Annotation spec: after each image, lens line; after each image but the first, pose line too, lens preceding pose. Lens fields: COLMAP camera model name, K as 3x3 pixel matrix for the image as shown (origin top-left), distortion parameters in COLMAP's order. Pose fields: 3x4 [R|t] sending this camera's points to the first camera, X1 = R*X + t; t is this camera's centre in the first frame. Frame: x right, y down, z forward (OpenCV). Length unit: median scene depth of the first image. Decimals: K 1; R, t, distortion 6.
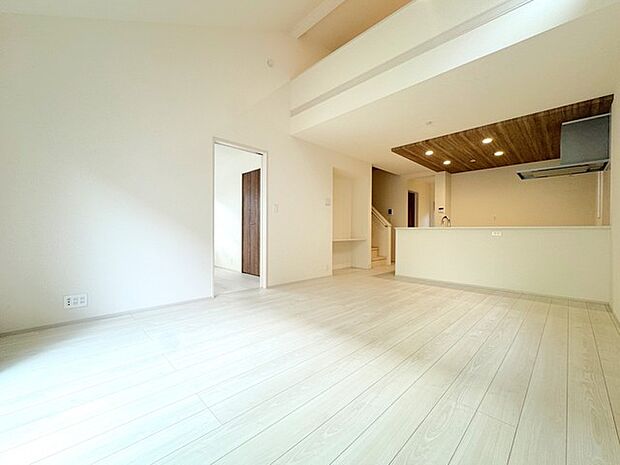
lens RADIAL K [[251.0, 0, 309.8], [0, 251.0, 233.1], [0, 0, 1]] dist [-0.002899, -0.000403]
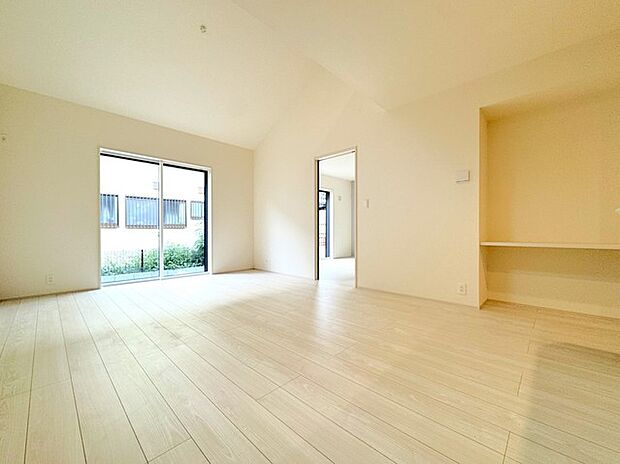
lens RADIAL K [[251.0, 0, 310.2], [0, 251.0, 231.6], [0, 0, 1]] dist [-0.002899, -0.000403]
pose [[0.047388, -0.006802, -0.998853, 0.870207], [-0.003904, 0.999968, -0.006995, 0.011686], [0.998869, 0.004231, 0.047360, 0.859878]]
